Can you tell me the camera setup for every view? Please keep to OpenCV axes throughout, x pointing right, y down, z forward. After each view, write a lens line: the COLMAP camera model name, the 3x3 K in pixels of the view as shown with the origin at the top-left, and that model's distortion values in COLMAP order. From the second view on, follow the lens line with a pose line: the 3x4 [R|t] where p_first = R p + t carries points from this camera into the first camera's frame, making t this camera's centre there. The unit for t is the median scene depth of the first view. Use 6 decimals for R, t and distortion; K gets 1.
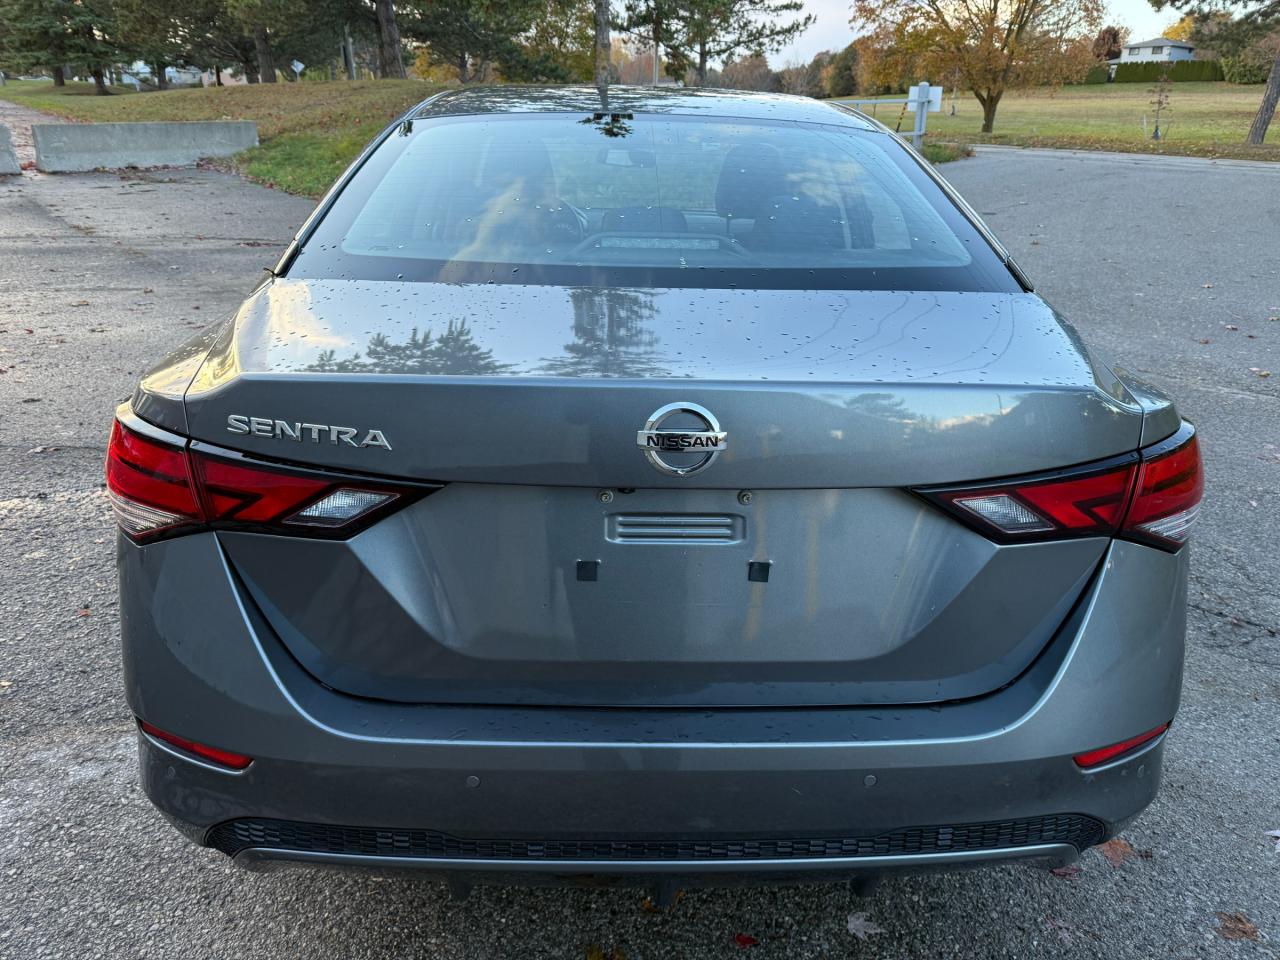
lens RADIAL K [[923.2, 0, 650.1], [0, 923.2, 479.0], [0, 0, 1]] dist [-0.008429, -0.003949]
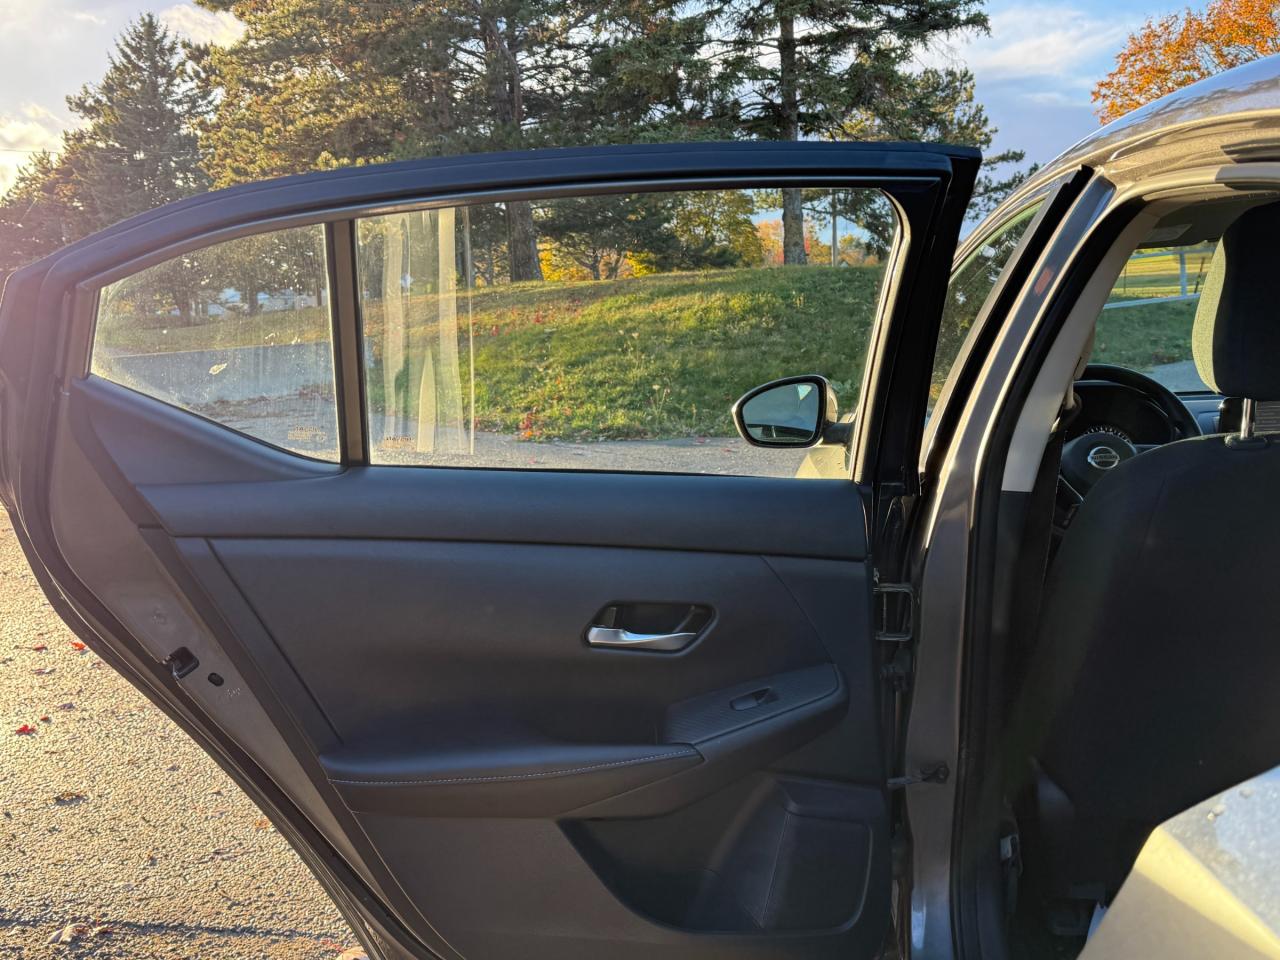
lens RADIAL K [[1193.0, 0, 620.9], [0, 1193.0, 477.5], [0, 0, 1]] dist [0.007477, 0.000000]
pose [[0.985078, -0.052291, -0.163973, -0.057552], [0.011950, 0.971209, -0.237931, -0.025488], [0.171694, 0.232421, 0.957341, 0.085747]]
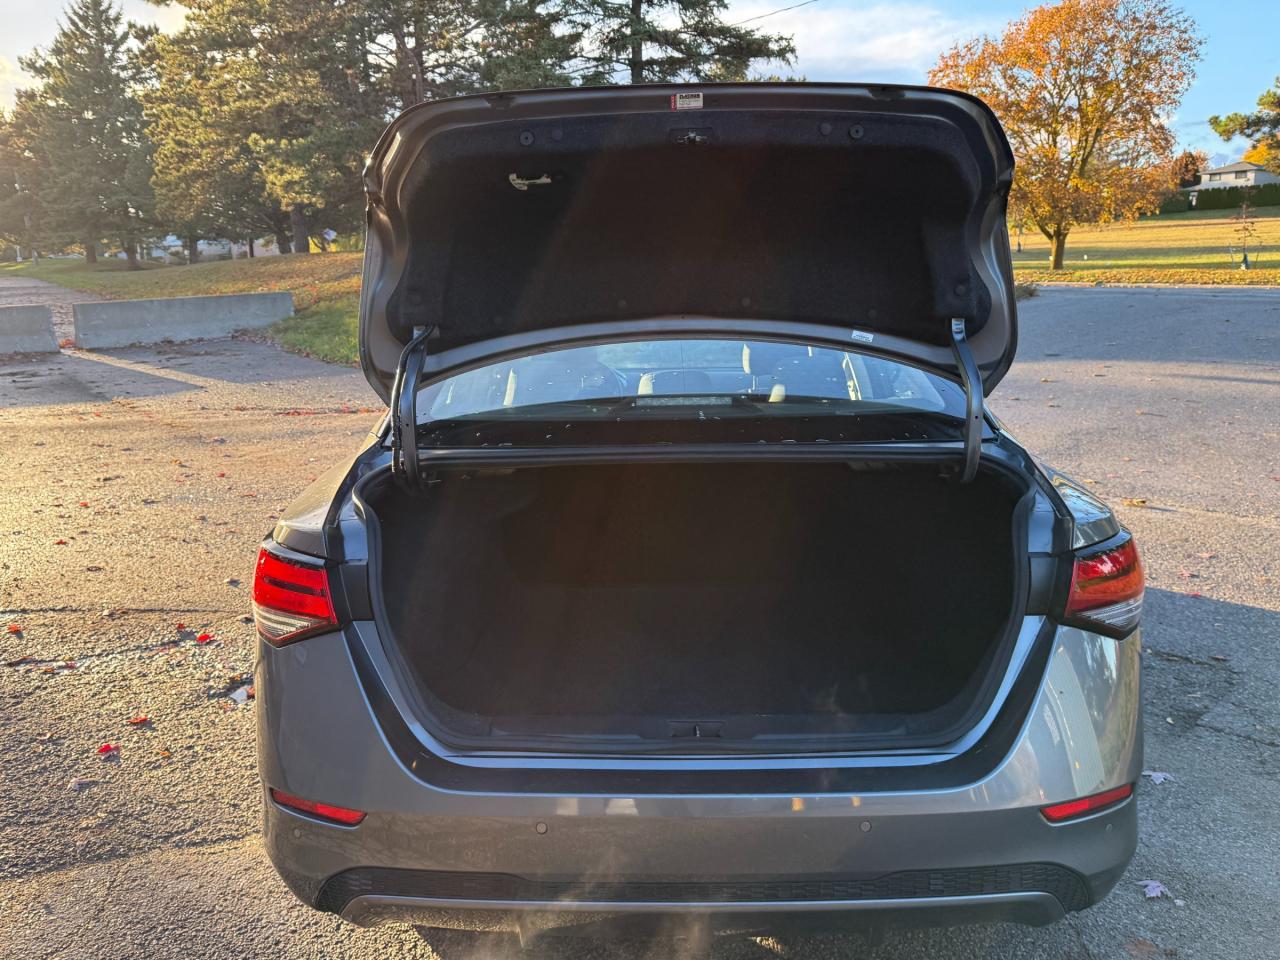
lens RADIAL K [[1029.5, 0, 641.1], [0, 1029.5, 480.0], [0, 0, 1]] dist [-0.001687, -0.016057]
pose [[0.997877, -0.030924, -0.057313, 0.002432], [0.020692, 0.985016, -0.171215, 0.007168], [0.061748, 0.169666, 0.983565, -0.030058]]
